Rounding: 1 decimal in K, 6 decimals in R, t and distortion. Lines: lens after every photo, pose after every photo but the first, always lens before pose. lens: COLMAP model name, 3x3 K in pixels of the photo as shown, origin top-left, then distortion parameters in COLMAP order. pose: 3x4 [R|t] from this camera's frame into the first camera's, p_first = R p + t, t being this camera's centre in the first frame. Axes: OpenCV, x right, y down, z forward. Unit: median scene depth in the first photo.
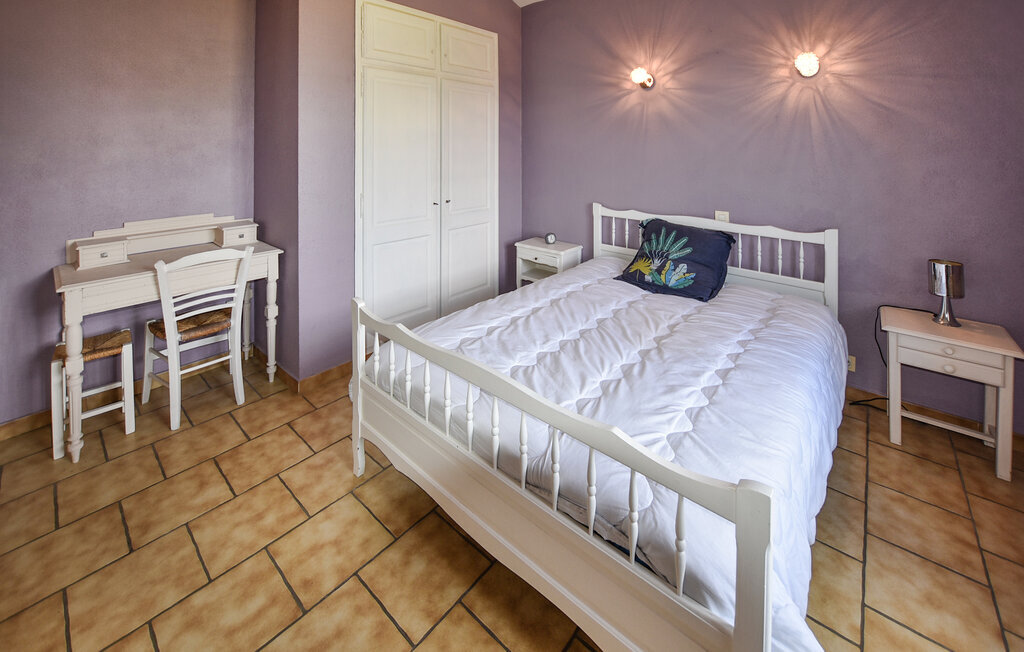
lens RADIAL K [[446.7, 0, 512.0], [0, 446.7, 326.0], [0, 0, 1]] dist [-0.029884, 0.000363]
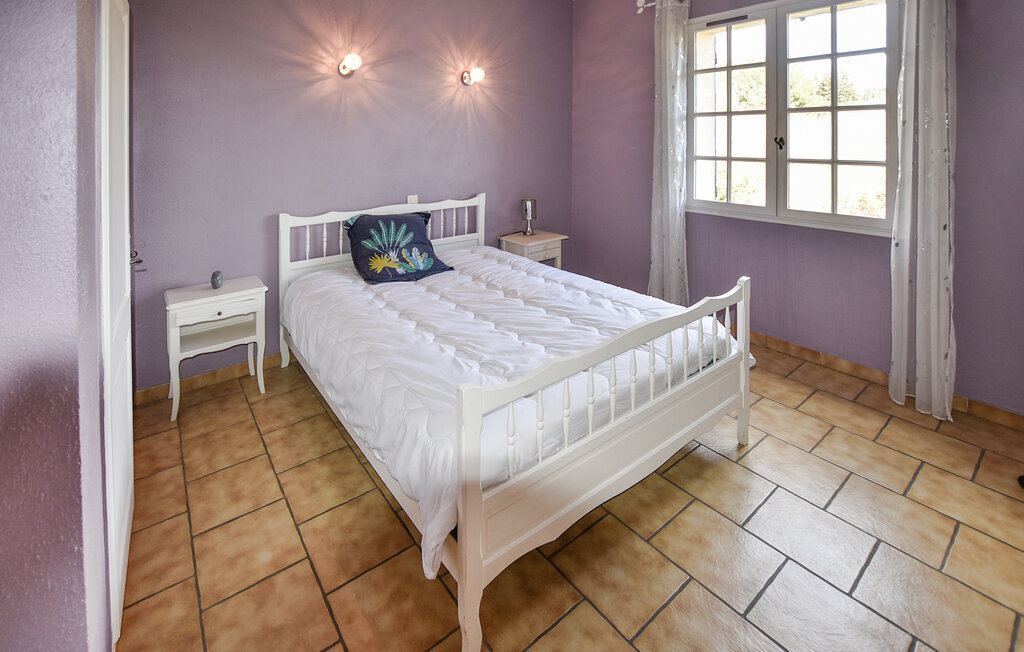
lens RADIAL K [[446.7, 0, 512.0], [0, 446.7, 326.0], [0, 0, 1]] dist [-0.029884, 0.000363]
pose [[0.117559, -0.391085, 0.912816, -0.738507], [0.379595, 0.867084, 0.322604, -0.266393], [-0.917653, 0.308576, 0.250387, 0.649860]]
